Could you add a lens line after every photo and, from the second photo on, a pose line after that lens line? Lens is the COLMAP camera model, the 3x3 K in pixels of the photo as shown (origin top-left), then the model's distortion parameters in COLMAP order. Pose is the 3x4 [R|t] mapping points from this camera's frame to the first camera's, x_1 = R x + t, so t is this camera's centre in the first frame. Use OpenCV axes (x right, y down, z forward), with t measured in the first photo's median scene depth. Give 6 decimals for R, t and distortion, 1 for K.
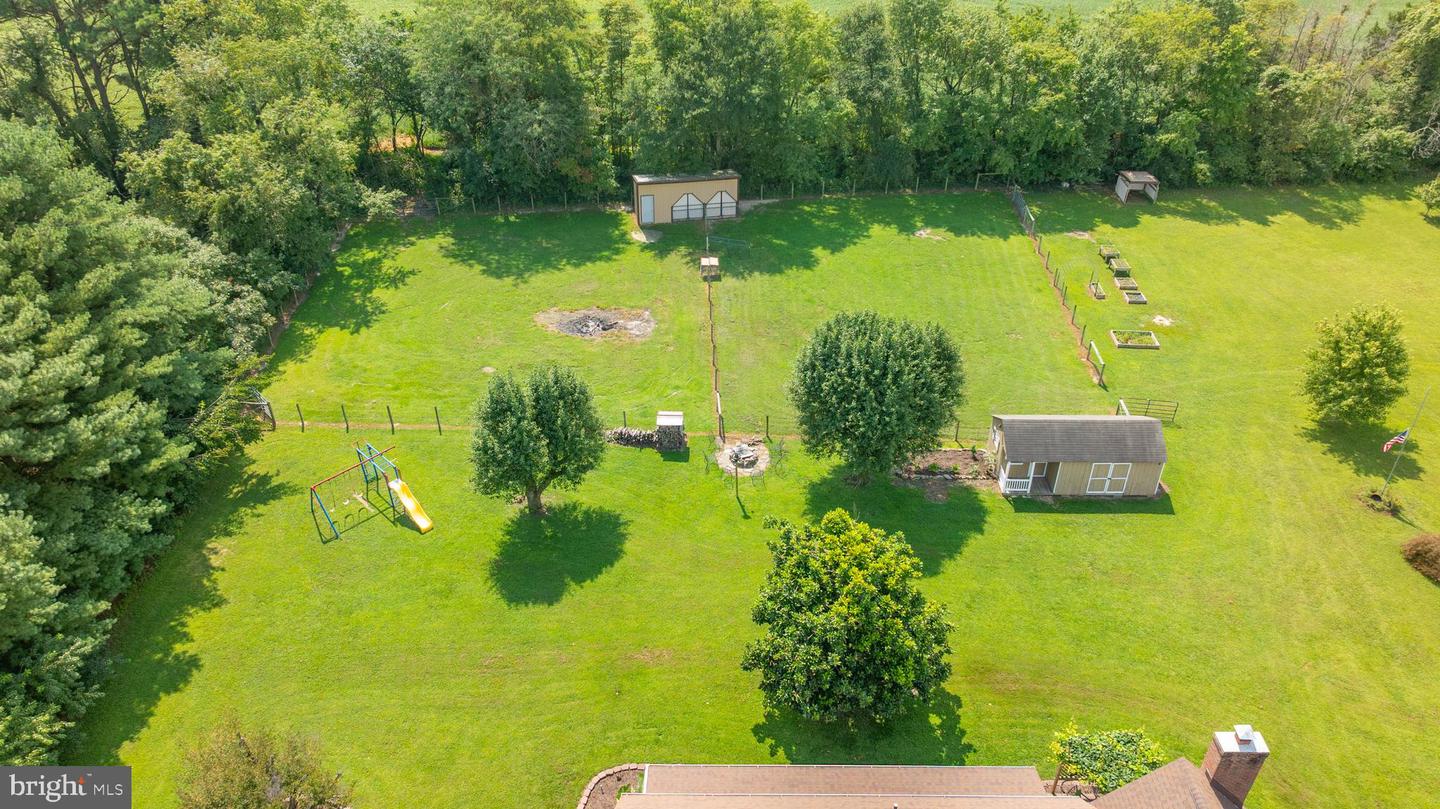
lens RADIAL K [[1020.0, 0, 720.0], [0, 1020.0, 404.5], [0, 0, 1]] dist [-0.019940, 0.012067]
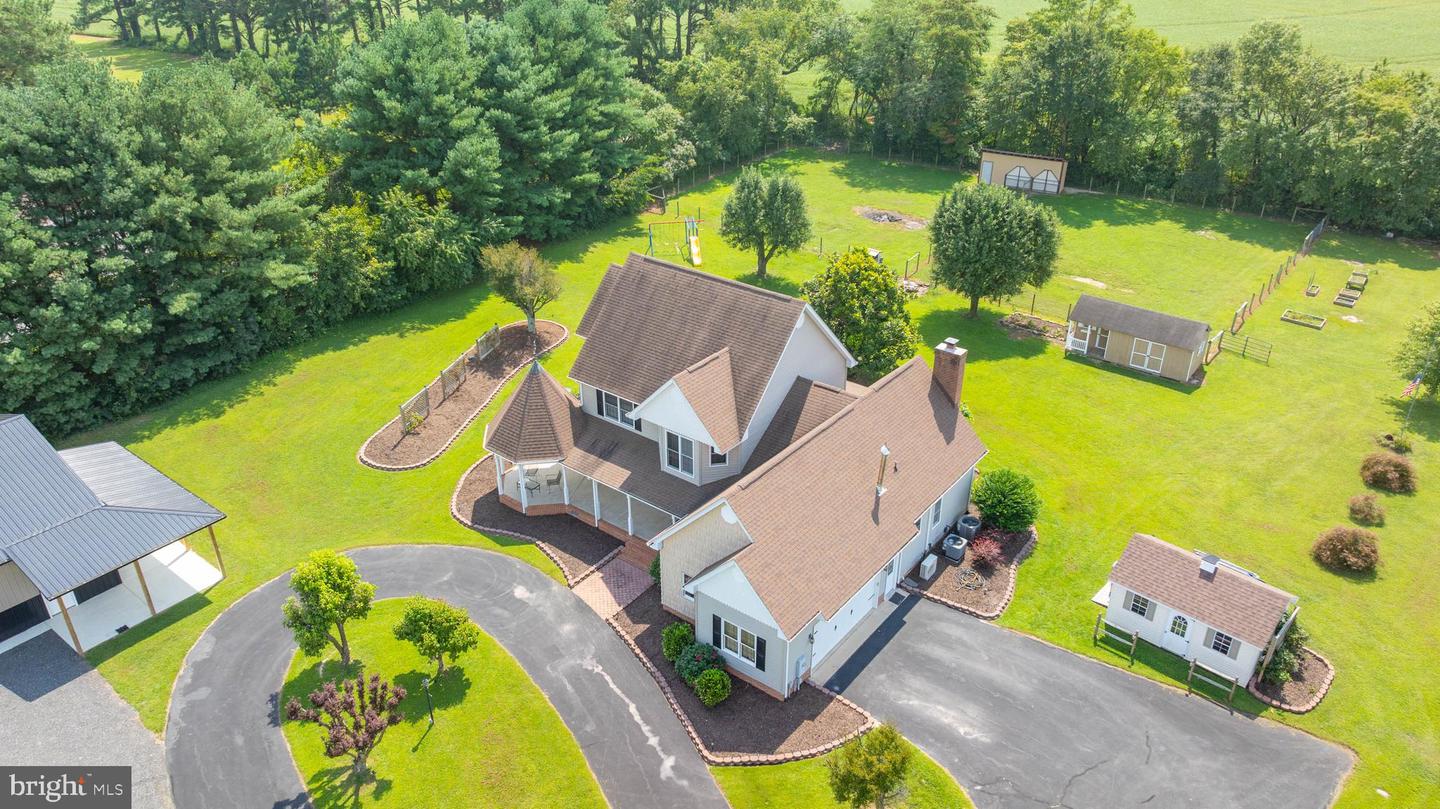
lens RADIAL K [[1020.0, 0, 720.0], [0, 1020.0, 404.5], [0, 0, 1]] dist [-0.019940, 0.012067]
pose [[0.801222, 0.289554, -0.523644, 0.422039], [-0.346263, 0.938072, -0.011096, 0.217109], [0.488002, 0.190209, 0.851865, -0.208717]]
